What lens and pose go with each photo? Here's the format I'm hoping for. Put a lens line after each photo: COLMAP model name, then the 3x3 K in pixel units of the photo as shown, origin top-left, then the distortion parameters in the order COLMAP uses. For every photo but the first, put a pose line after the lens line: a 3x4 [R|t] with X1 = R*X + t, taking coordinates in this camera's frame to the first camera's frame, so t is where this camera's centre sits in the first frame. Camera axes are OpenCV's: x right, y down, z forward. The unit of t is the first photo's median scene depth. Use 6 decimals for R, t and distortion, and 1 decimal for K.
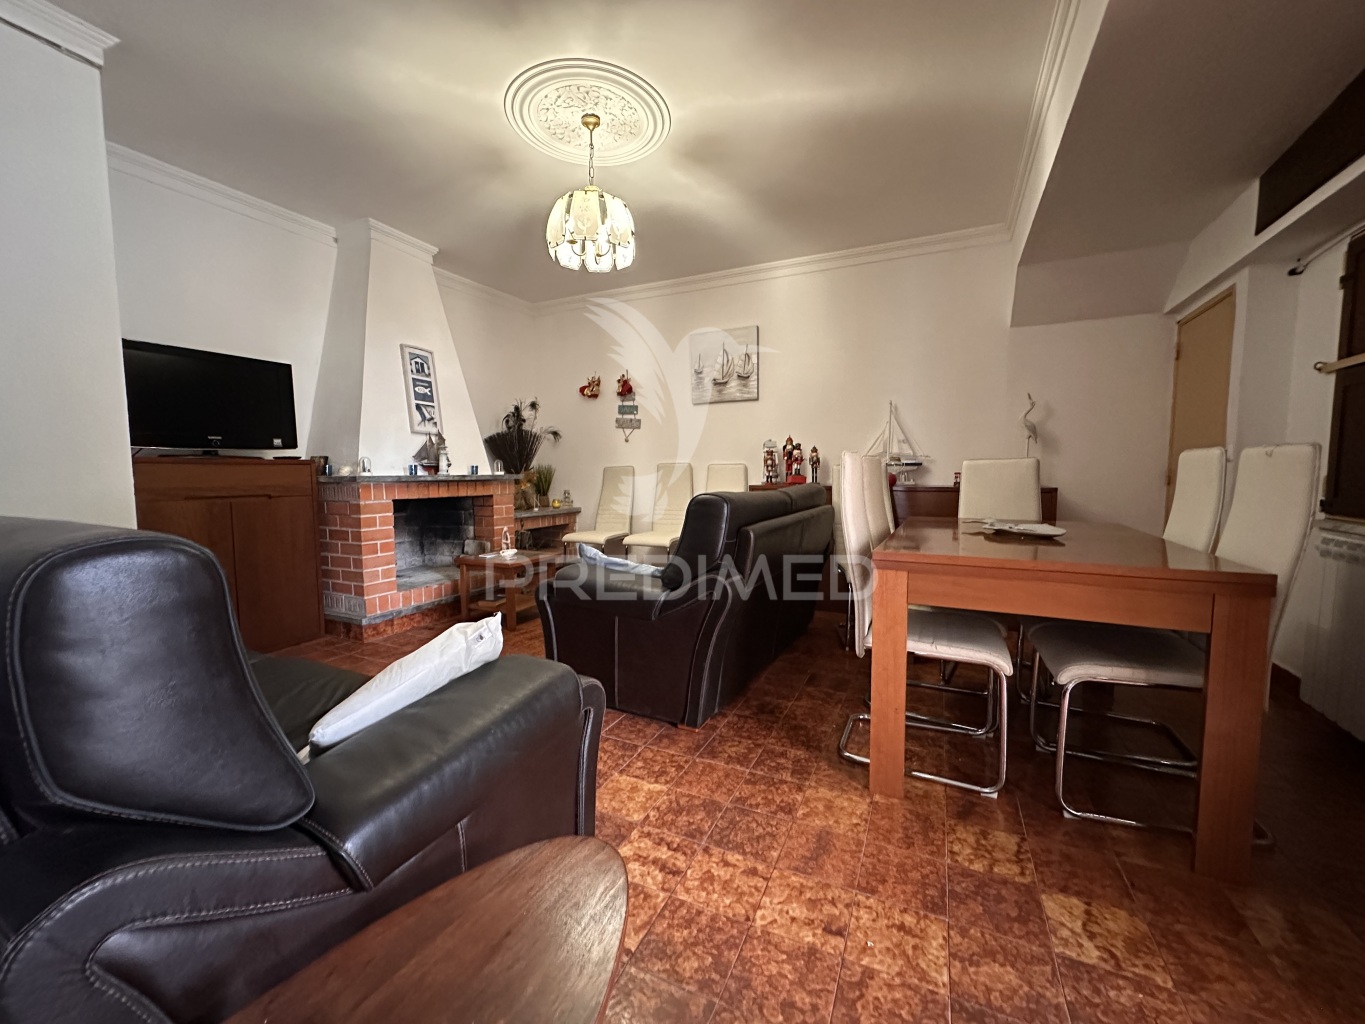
lens RADIAL K [[542.8, 0, 677.2], [0, 542.8, 513.5], [0, 0, 1]] dist [-0.002324, 0.000256]
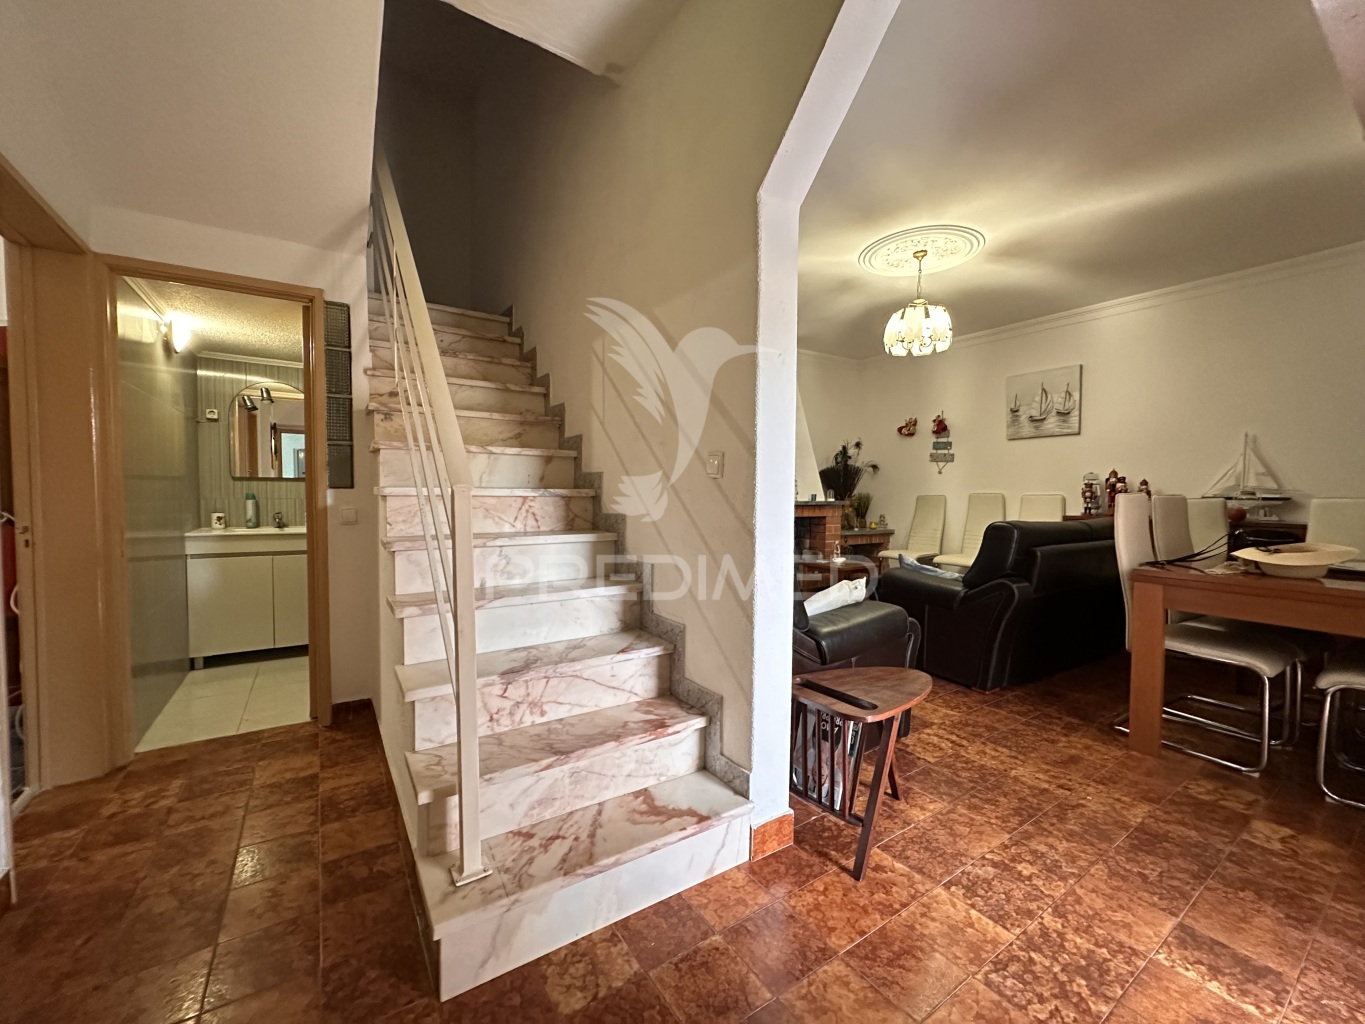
lens RADIAL K [[542.8, 0, 682.4], [0, 542.8, 513.7], [0, 0, 1]] dist [-0.002324, 0.000256]
pose [[0.860462, 0.030914, -0.508576, 0.042899], [-0.050787, 0.998390, -0.025241, 0.014494], [0.506977, 0.047548, 0.860647, -0.453557]]
